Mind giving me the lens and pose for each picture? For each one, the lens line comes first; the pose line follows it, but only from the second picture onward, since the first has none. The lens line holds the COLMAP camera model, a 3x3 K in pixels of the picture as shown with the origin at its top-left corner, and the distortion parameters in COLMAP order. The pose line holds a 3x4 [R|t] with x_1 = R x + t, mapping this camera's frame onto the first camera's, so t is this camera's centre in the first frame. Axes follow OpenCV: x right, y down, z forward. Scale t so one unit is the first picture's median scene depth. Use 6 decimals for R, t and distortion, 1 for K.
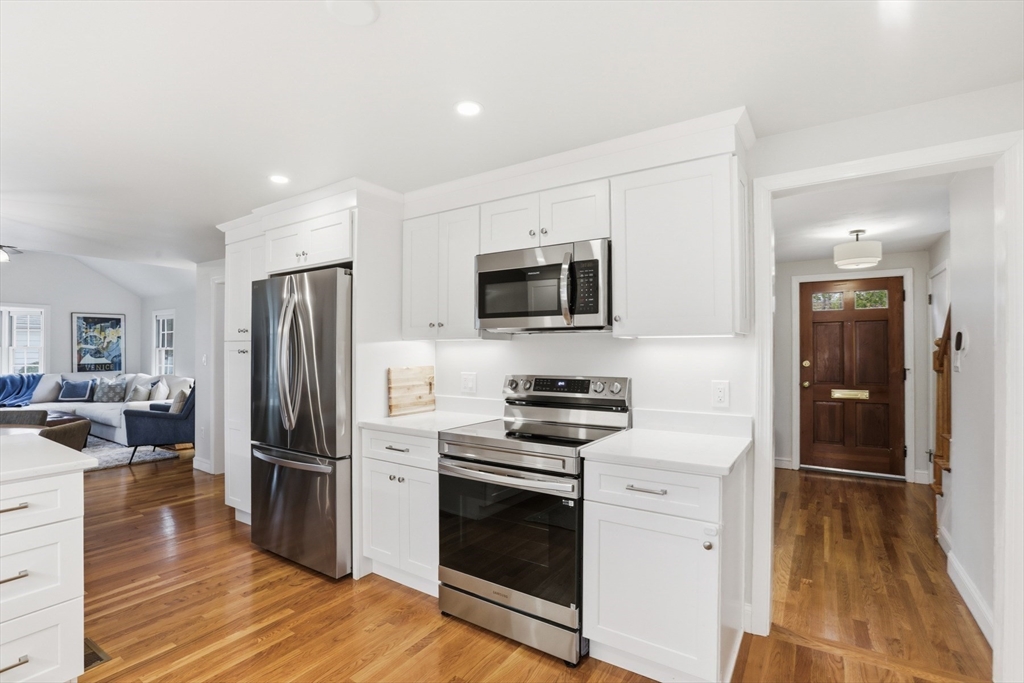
lens RADIAL K [[466.9, 0, 522.1], [0, 466.9, 339.6], [0, 0, 1]] dist [0.001067, 0.000953]
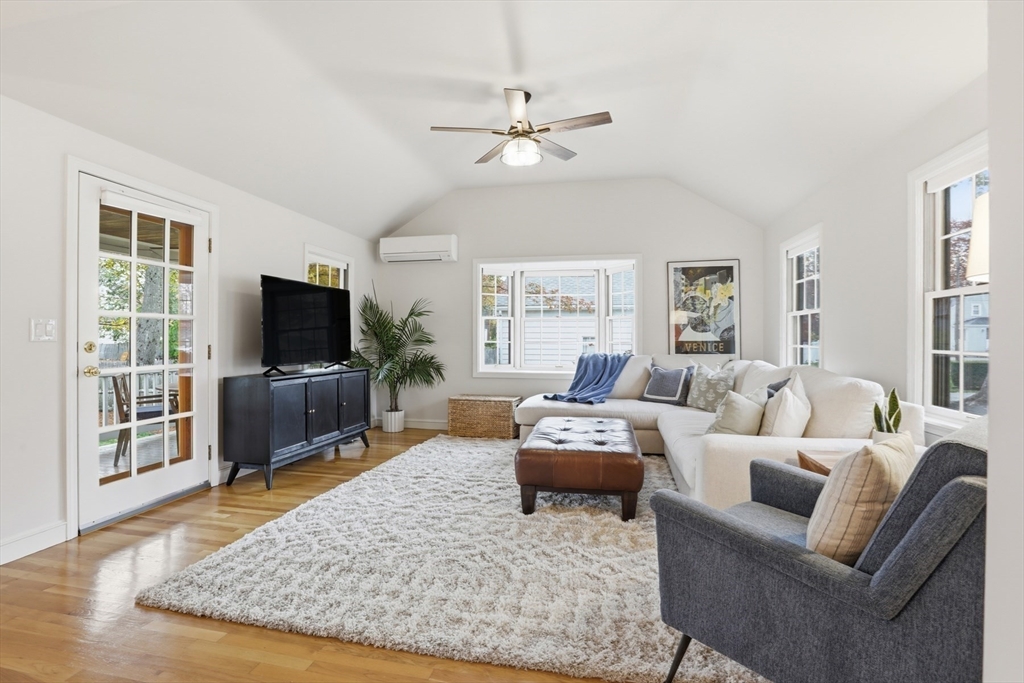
lens RADIAL K [[466.9, 0, 503.0], [0, 466.9, 340.6], [0, 0, 1]] dist [0.001067, 0.000953]
pose [[0.330575, 0.005255, -0.943765, -0.420776], [0.021795, 0.999675, 0.013201, 0.037404], [0.943528, -0.024934, 0.330353, 0.561028]]
